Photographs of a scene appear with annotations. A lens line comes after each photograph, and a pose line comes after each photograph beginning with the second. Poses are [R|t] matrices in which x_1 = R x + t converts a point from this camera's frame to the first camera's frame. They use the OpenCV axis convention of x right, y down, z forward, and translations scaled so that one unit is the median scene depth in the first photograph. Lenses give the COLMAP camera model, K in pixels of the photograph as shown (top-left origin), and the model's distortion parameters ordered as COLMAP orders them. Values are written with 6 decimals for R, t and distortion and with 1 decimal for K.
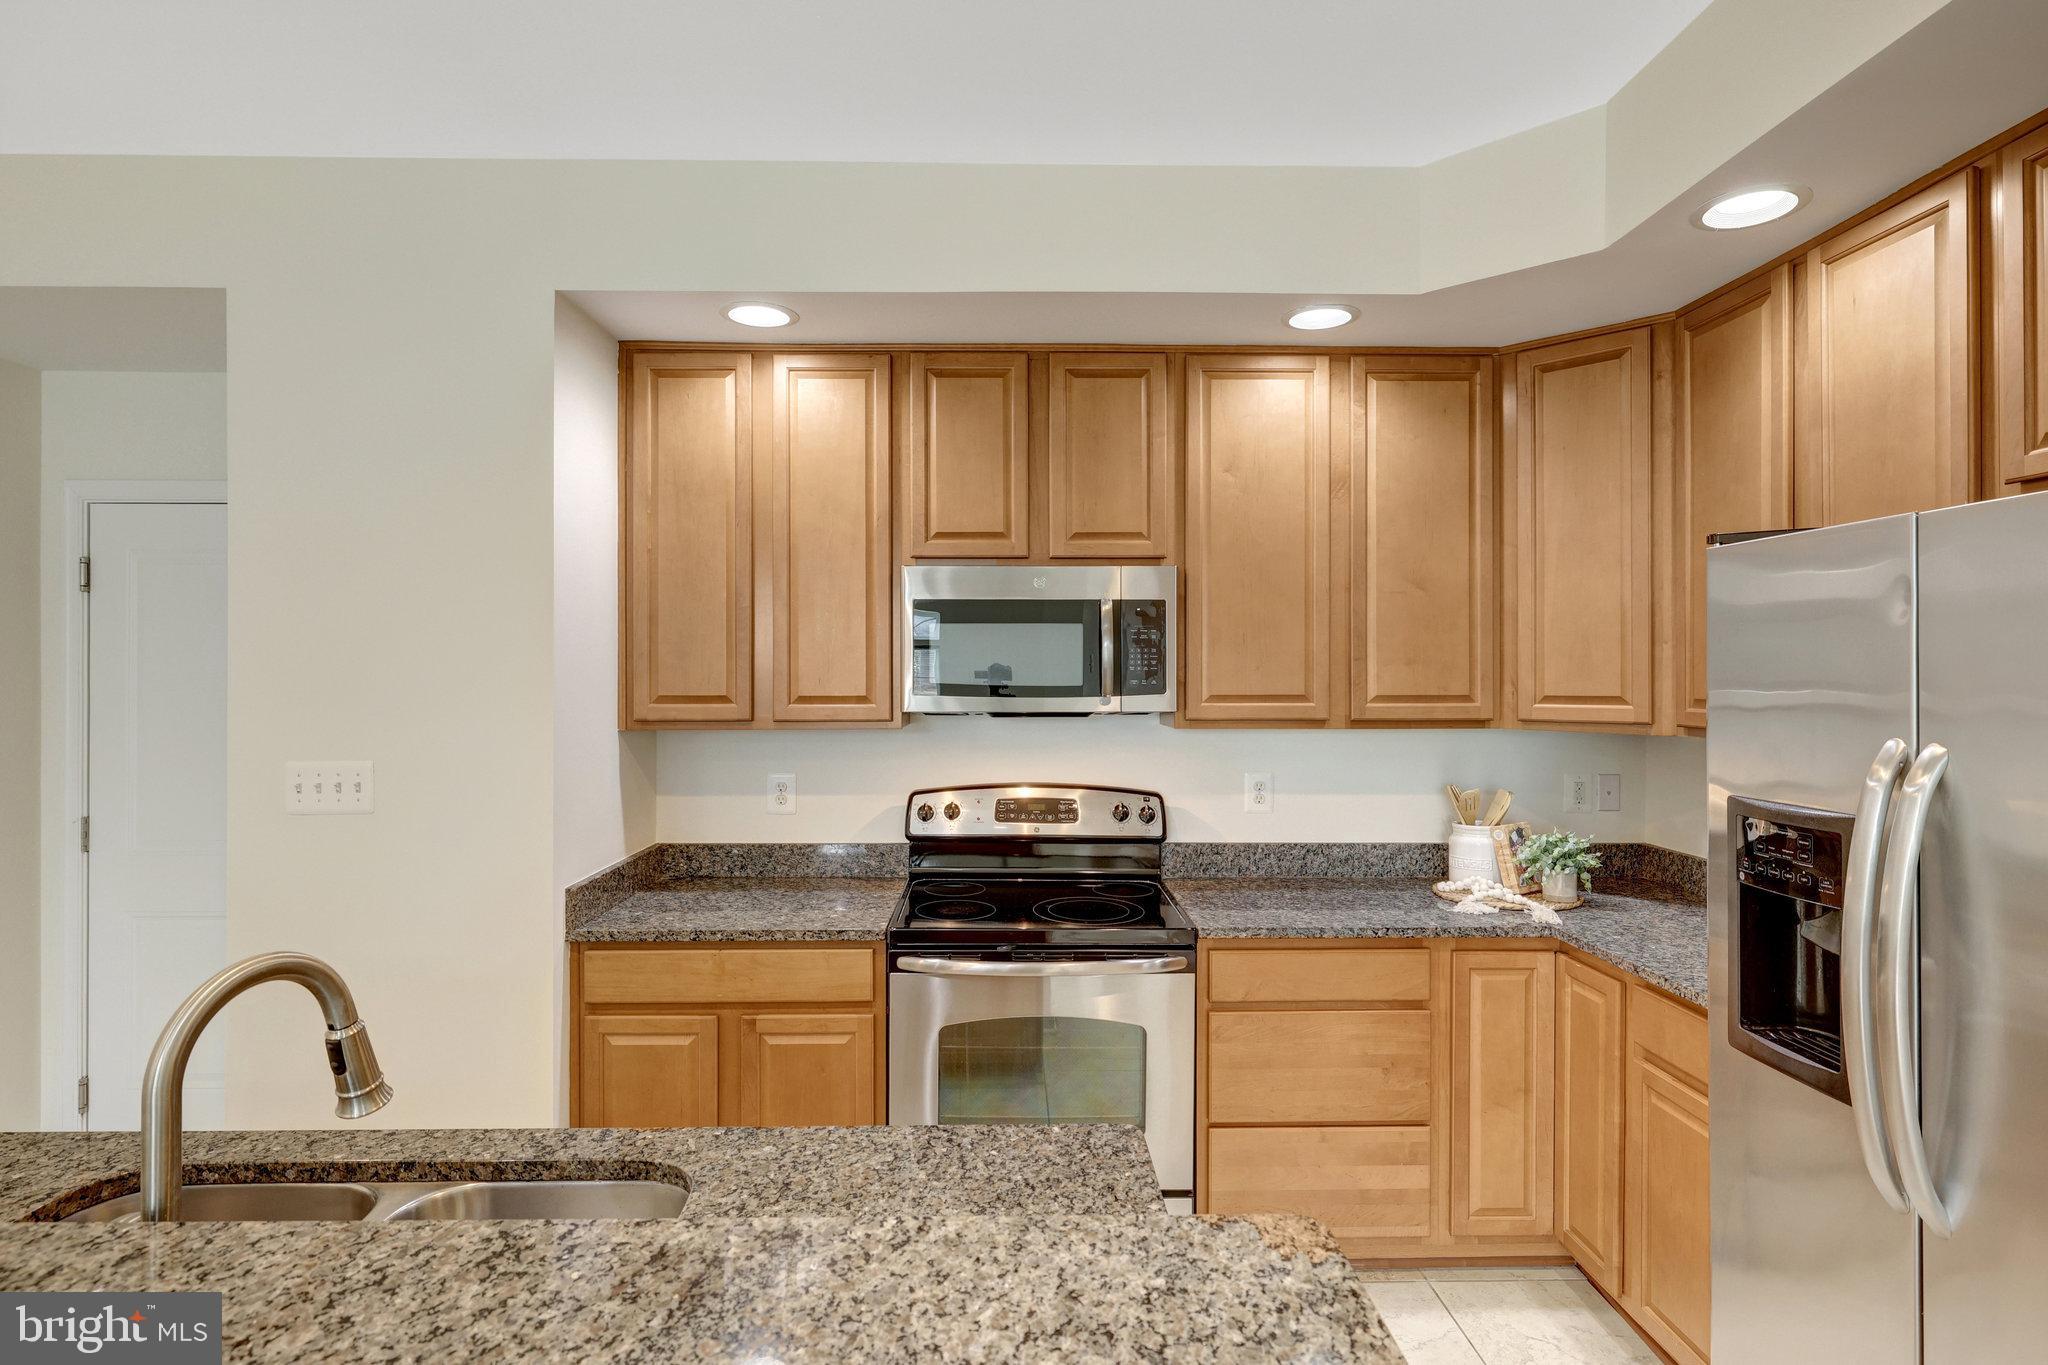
lens RADIAL K [[1029.8, 0, 1024.8], [0, 1029.8, 674.6], [0, 0, 1]] dist [0.001028, -0.000641]
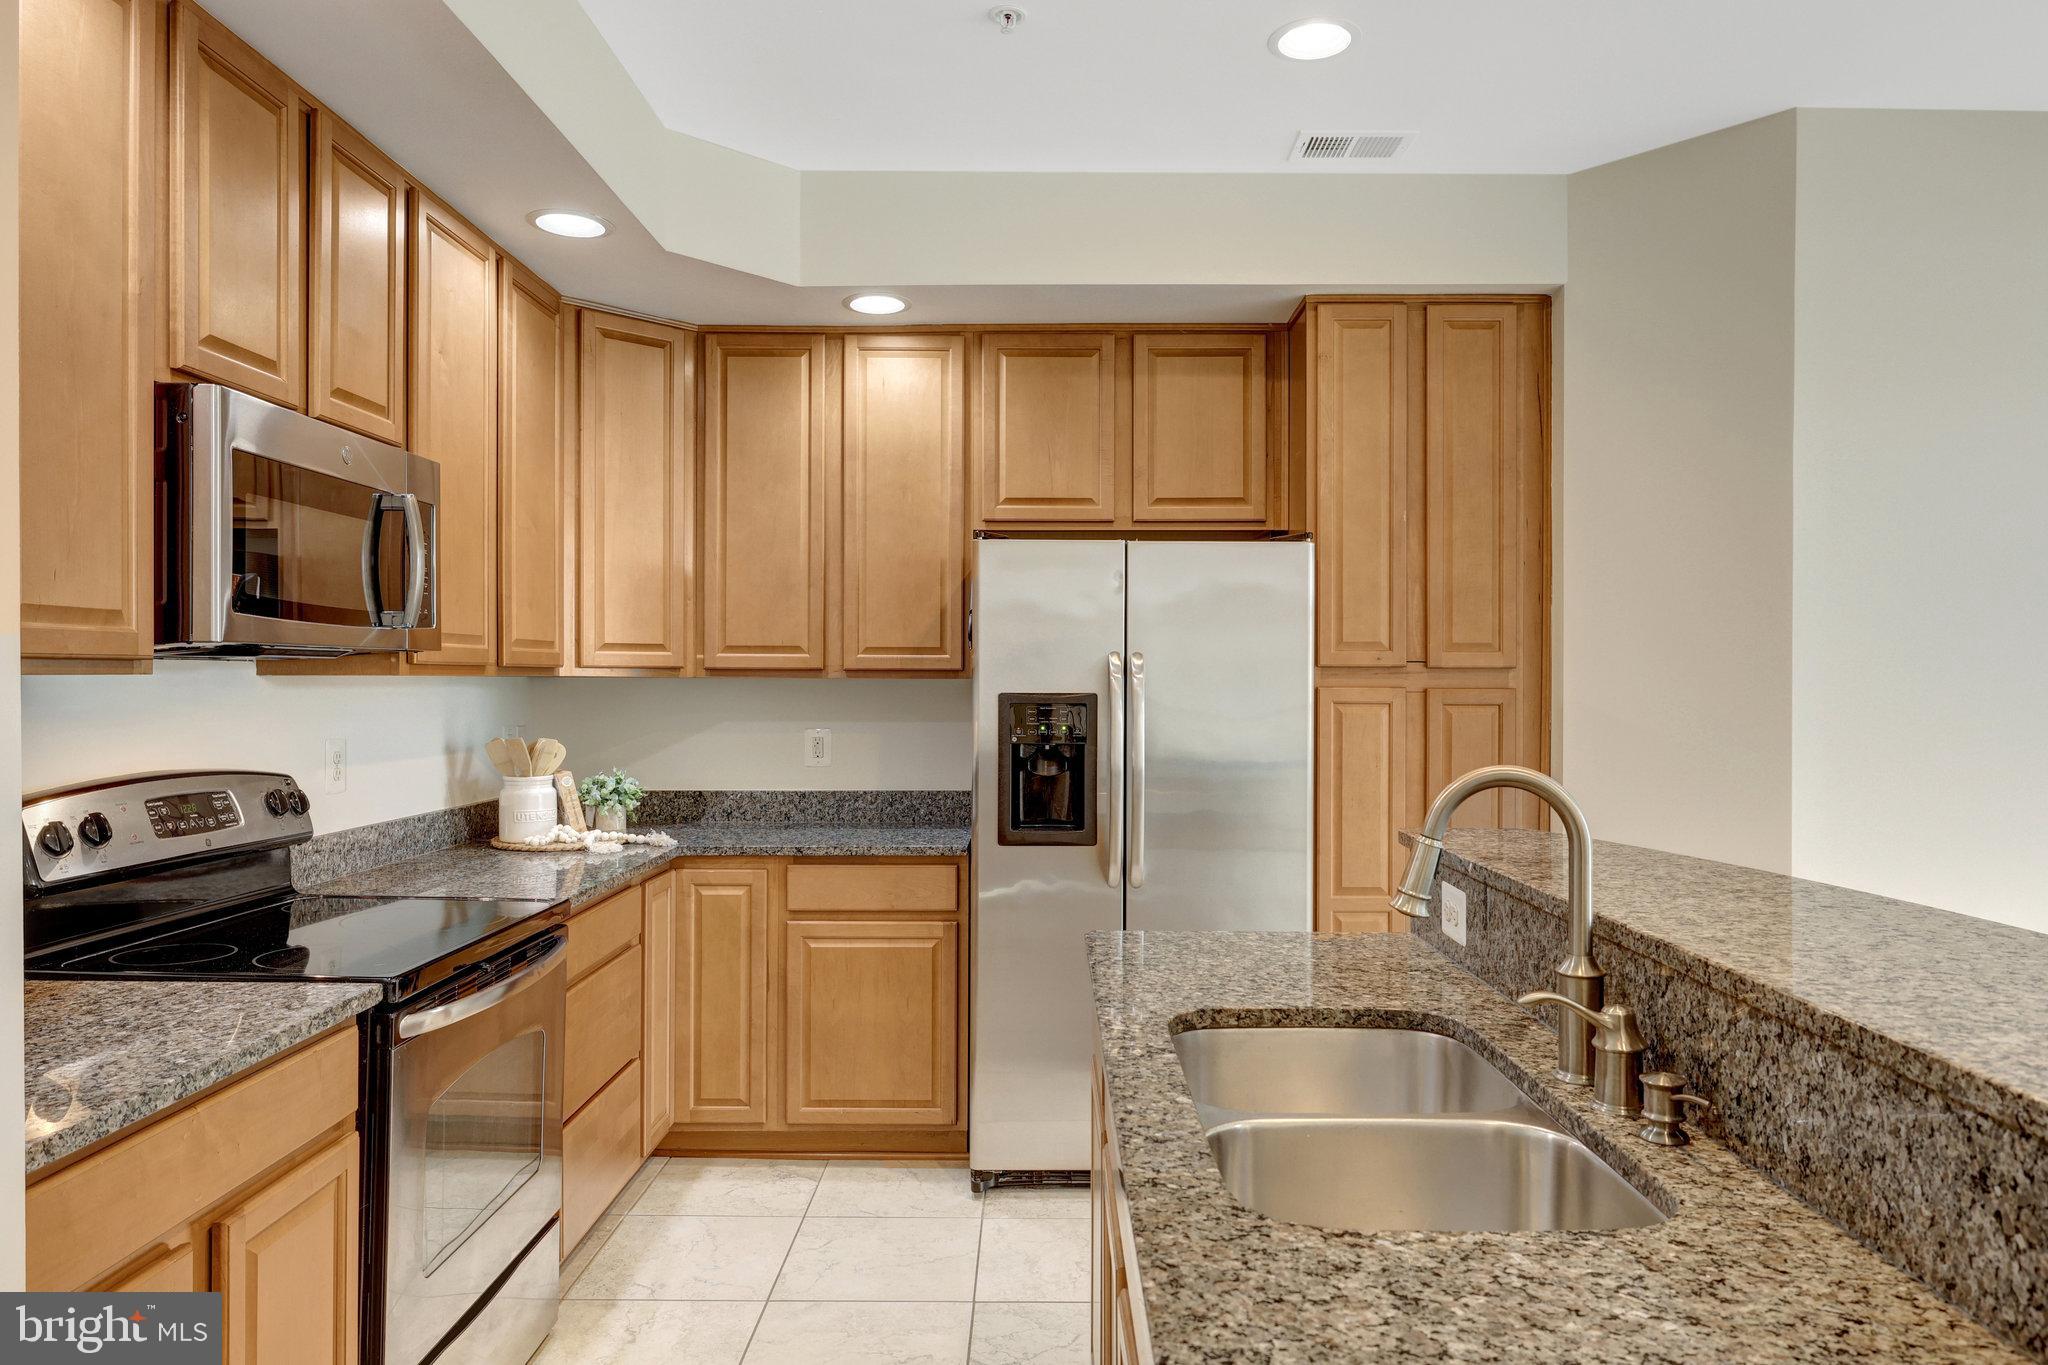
lens RADIAL K [[1307.8, 0, 1037.5], [0, 1307.8, 675.2], [0, 0, 1]] dist [-0.003962, -0.001931]
pose [[0.017757, 0.001868, 0.999841, -0.814976], [-0.004136, 0.999990, -0.001795, 0.053132], [-0.999834, -0.004104, 0.017764, 0.524069]]
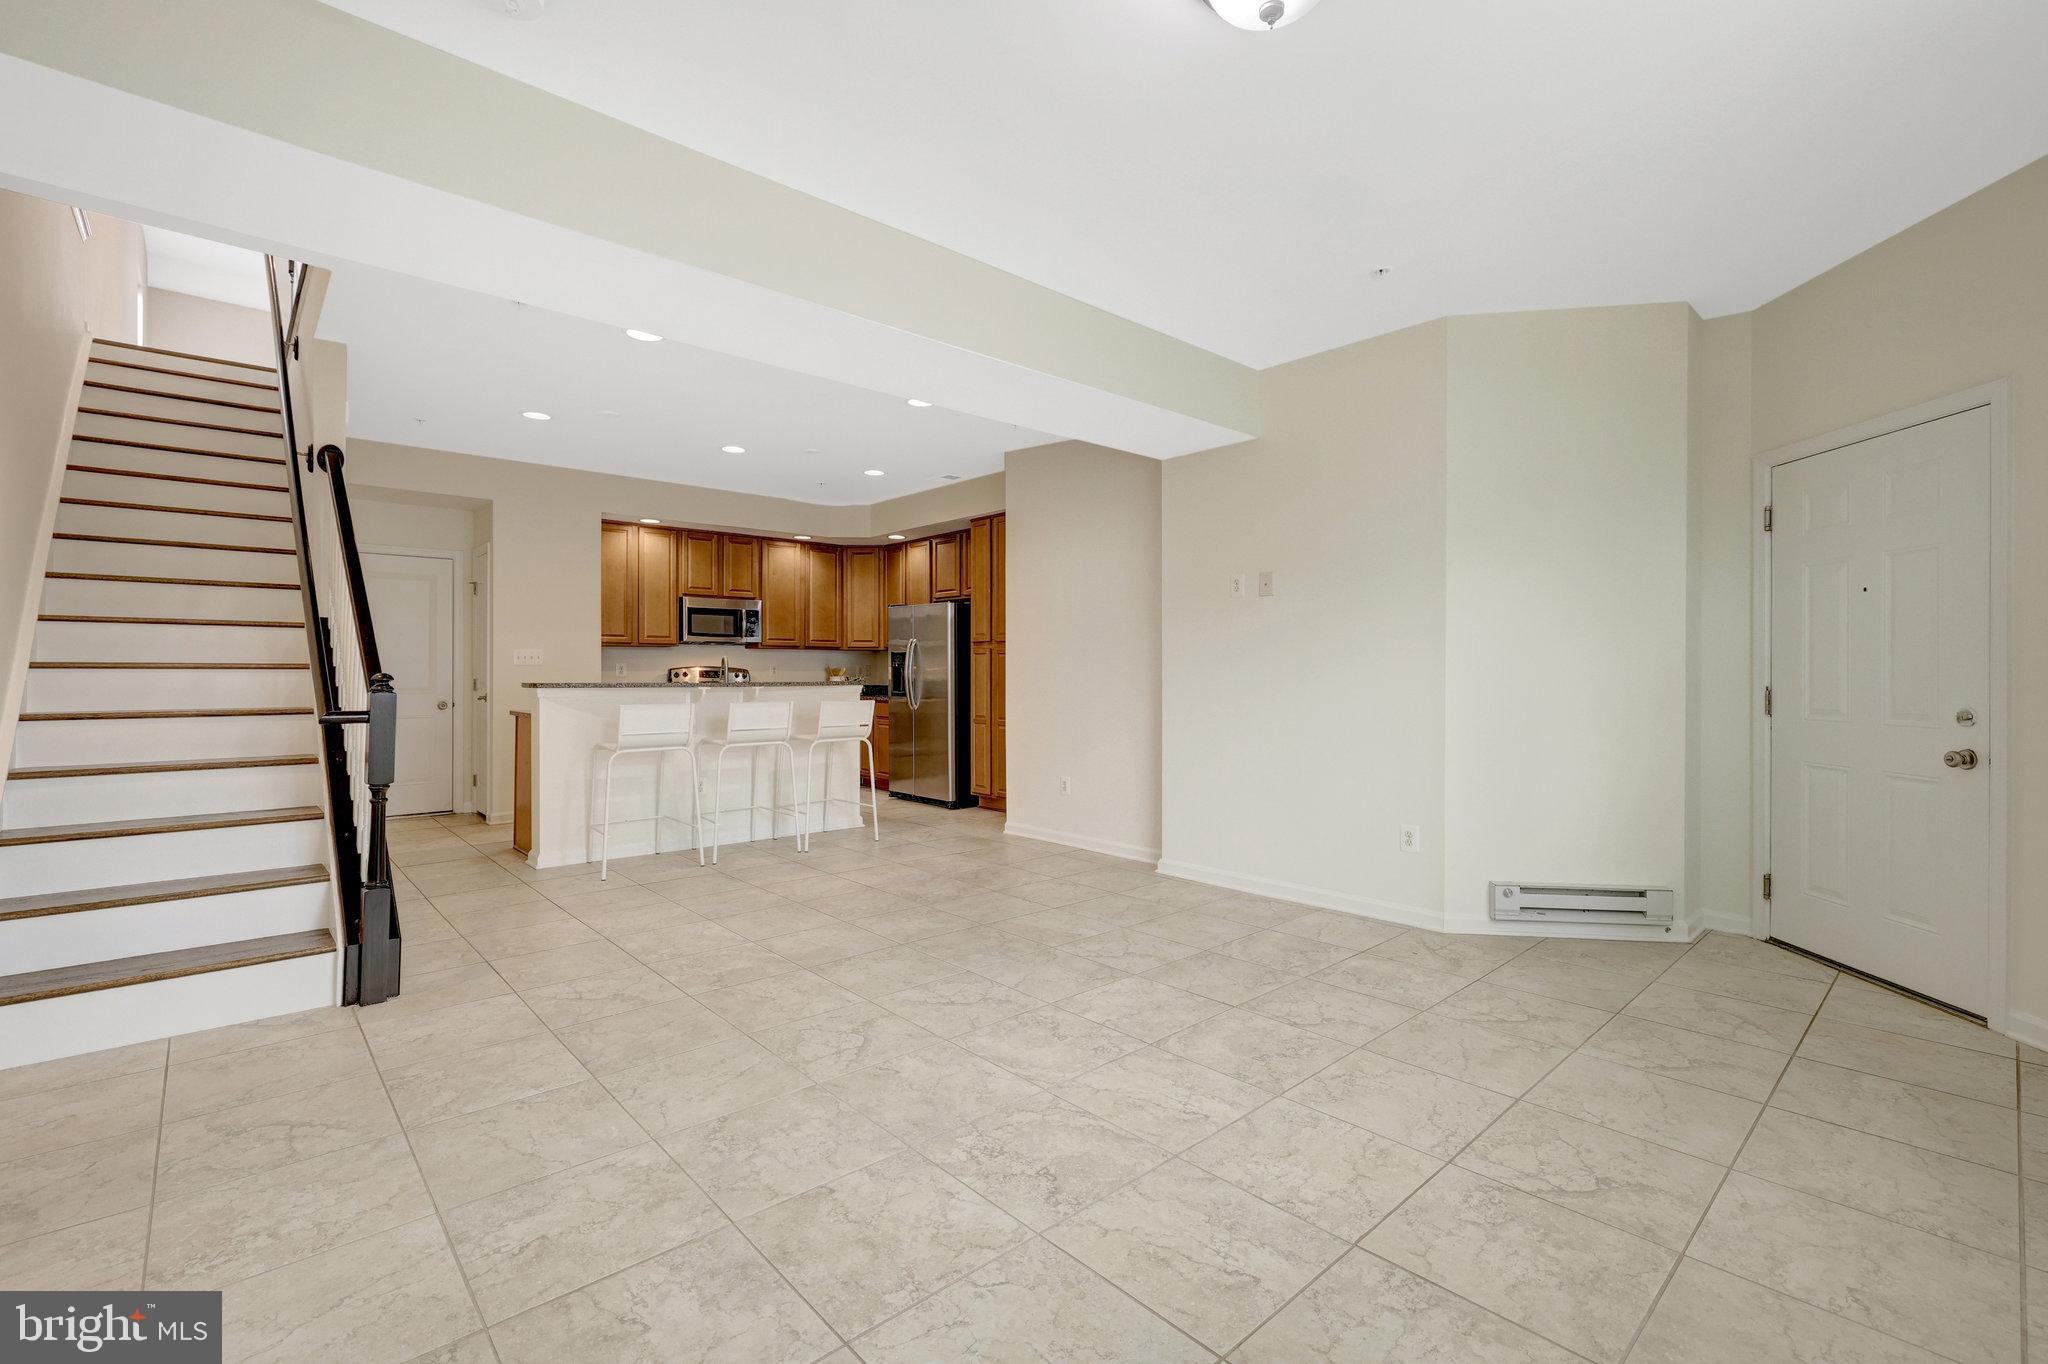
lens RADIAL K [[907.1, 0, 1025.7], [0, 907.1, 670.7], [0, 0, 1]] dist [-0.000494, 0.000105]
pose [[0.755422, 0.001810, 0.655237, -1.175996], [-0.002384, 0.999997, -0.000013, 0.127540], [-0.655235, -0.001552, 0.755424, -1.887626]]
